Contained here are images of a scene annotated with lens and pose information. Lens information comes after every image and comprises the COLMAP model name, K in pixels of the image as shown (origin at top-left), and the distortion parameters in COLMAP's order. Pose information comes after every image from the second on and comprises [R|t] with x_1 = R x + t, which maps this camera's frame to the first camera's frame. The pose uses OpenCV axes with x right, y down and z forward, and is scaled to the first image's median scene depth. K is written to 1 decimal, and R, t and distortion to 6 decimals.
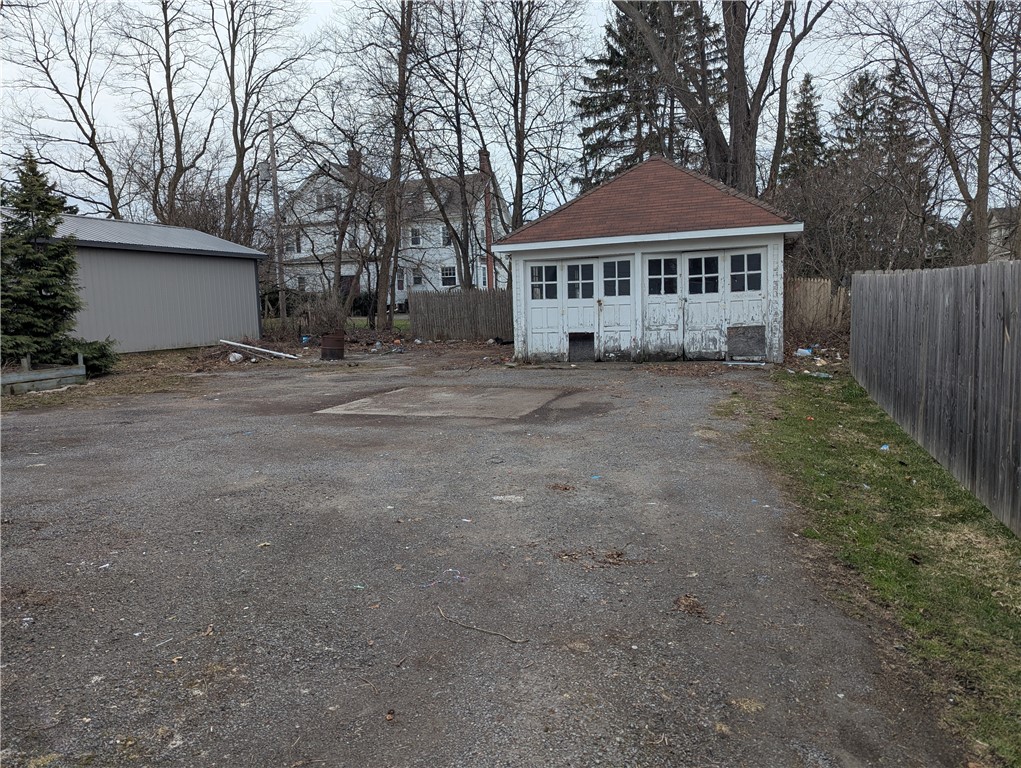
lens RADIAL K [[736.9, 0, 521.3], [0, 736.9, 381.6], [0, 0, 1]] dist [0.100103, -0.095277]
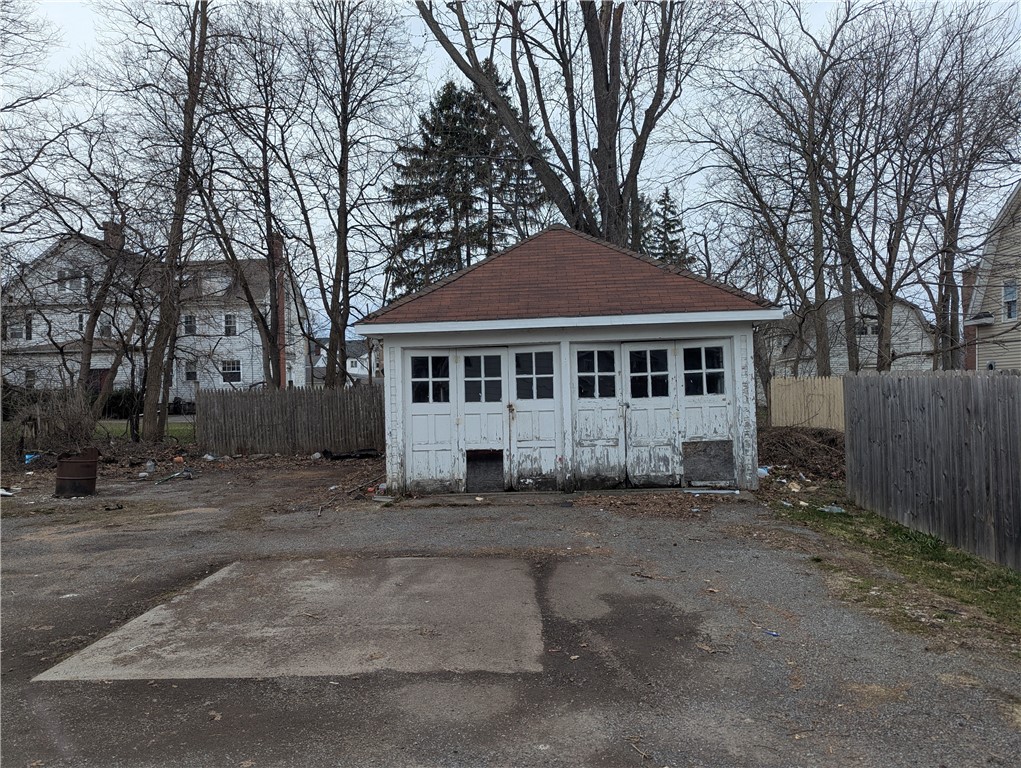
lens RADIAL K [[736.9, 0, 521.3], [0, 736.9, 381.6], [0, 0, 1]] dist [0.100103, -0.095277]
pose [[0.957812, 0.011367, 0.287172, -0.089680], [0.026669, 0.991391, -0.128192, -0.039905], [-0.286156, 0.130443, 0.949262, 0.309129]]
